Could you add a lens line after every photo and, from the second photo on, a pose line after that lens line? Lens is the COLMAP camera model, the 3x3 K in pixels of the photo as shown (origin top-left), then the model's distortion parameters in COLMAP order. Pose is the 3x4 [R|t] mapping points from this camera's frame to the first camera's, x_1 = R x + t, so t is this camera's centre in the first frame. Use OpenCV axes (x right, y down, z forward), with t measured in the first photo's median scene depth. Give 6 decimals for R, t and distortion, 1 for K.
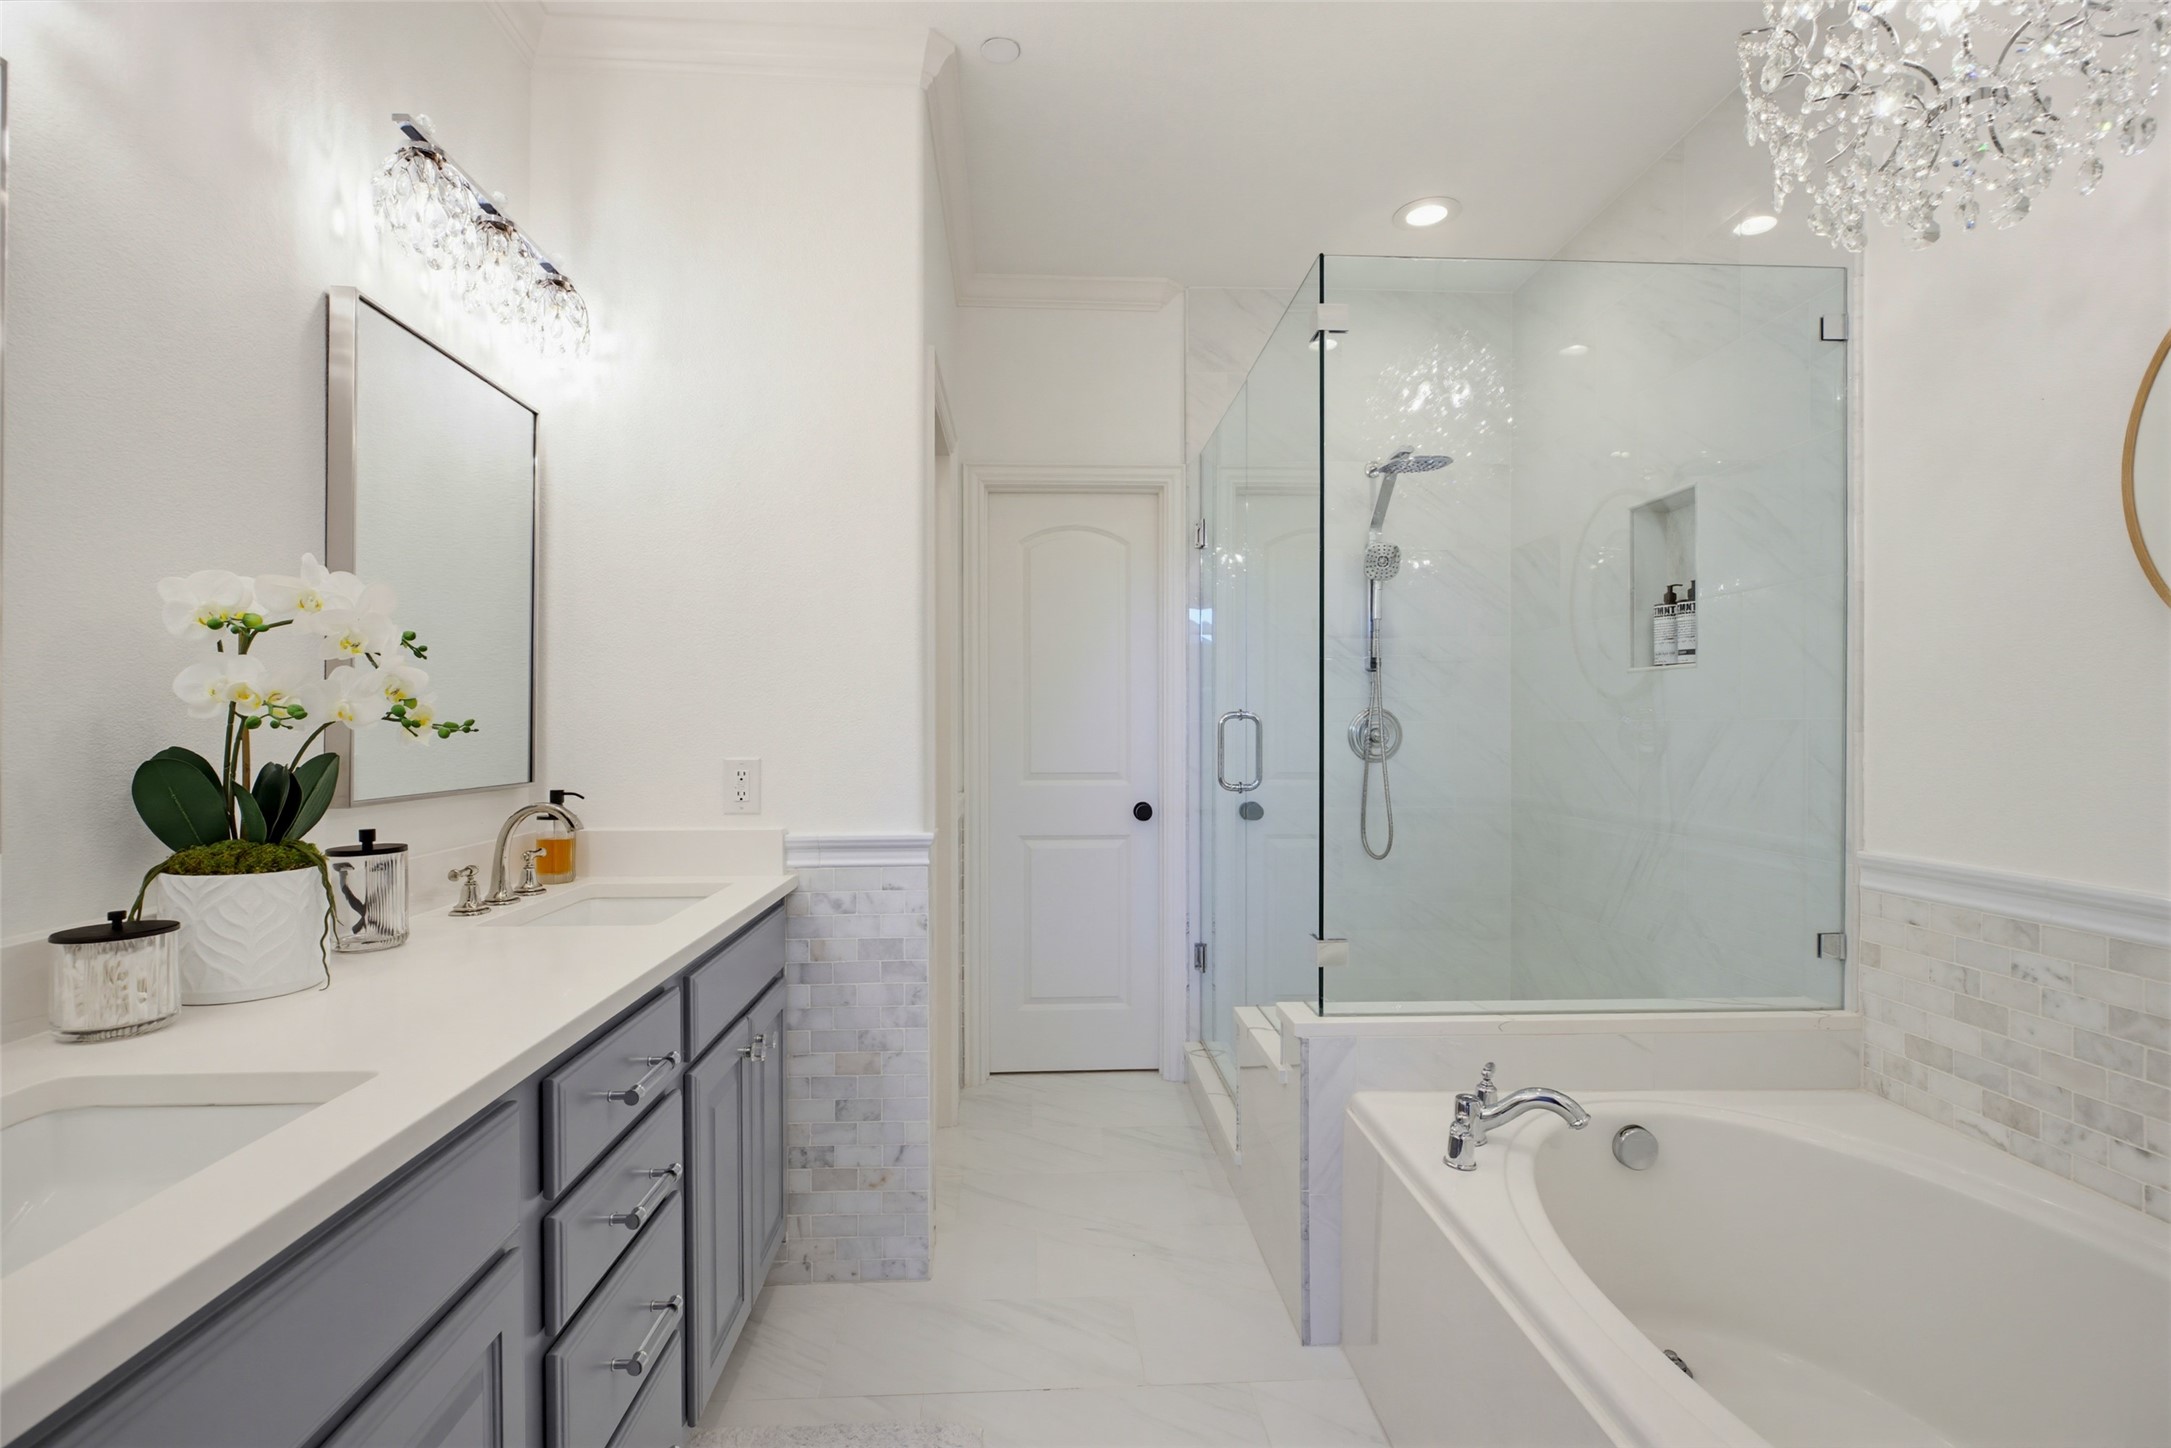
lens RADIAL K [[992.6, 0, 1085.3], [0, 992.6, 726.8], [0, 0, 1]] dist [-0.012143, 0.001343]
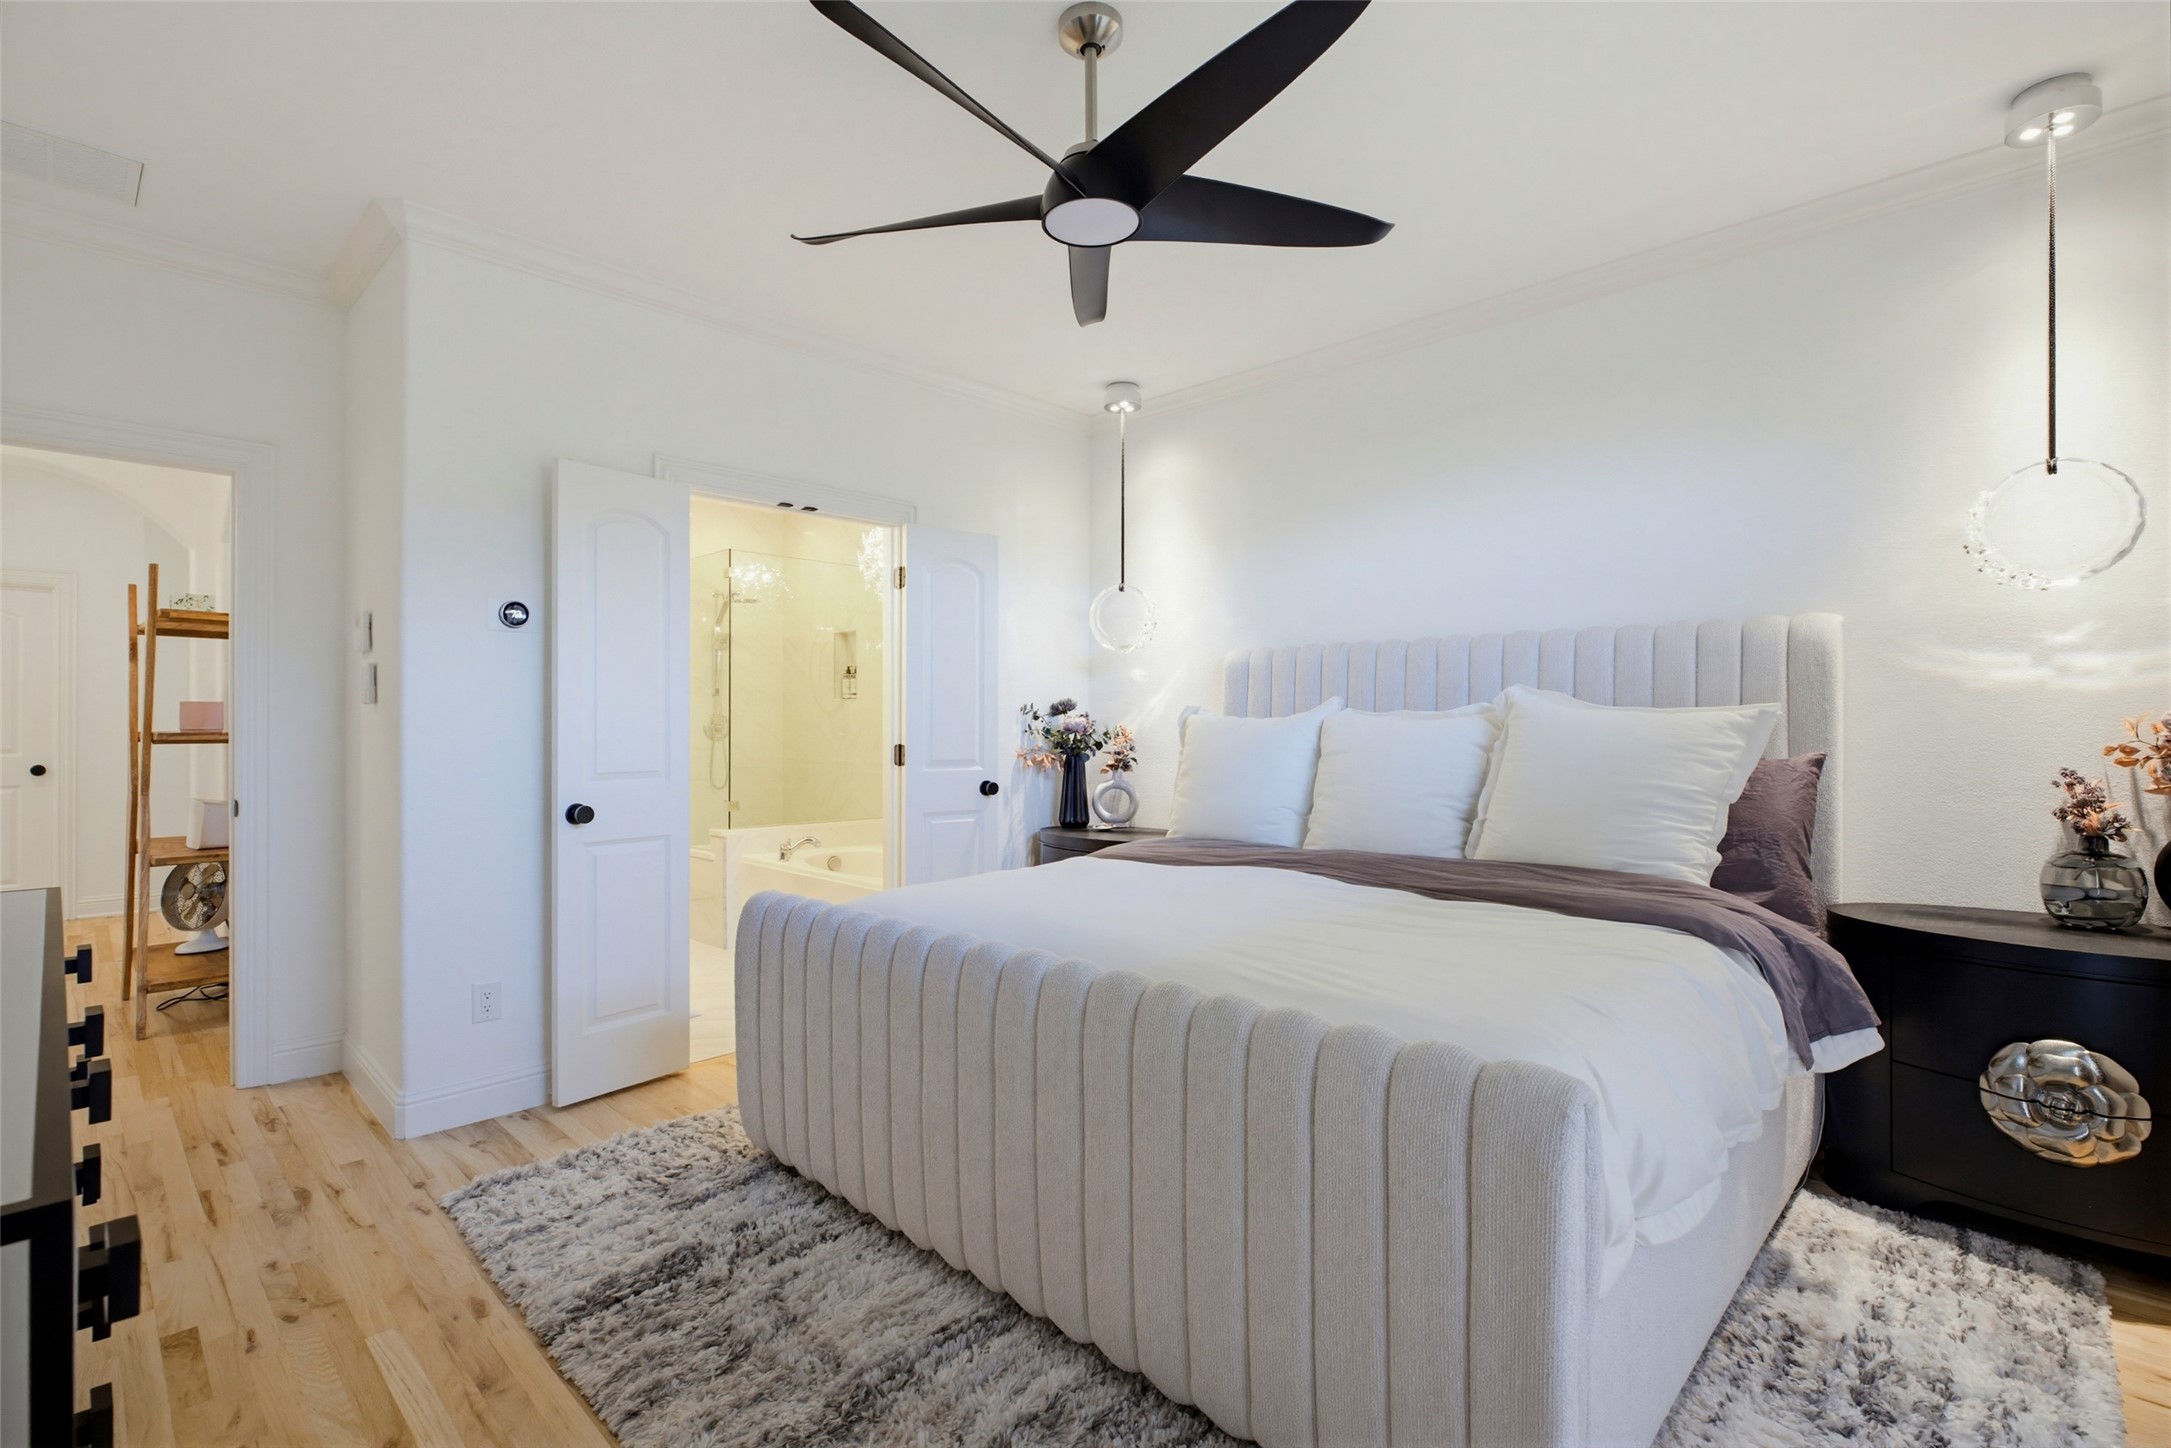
lens RADIAL K [[992.6, 0, 1089.5], [0, 992.6, 718.7], [0, 0, 1]] dist [-0.012143, 0.001343]
pose [[0.736398, -0.003280, 0.676541, -0.648741], [0.009304, 0.999943, -0.005279, 0.007374], [-0.676485, 0.010182, 0.736386, -1.244744]]
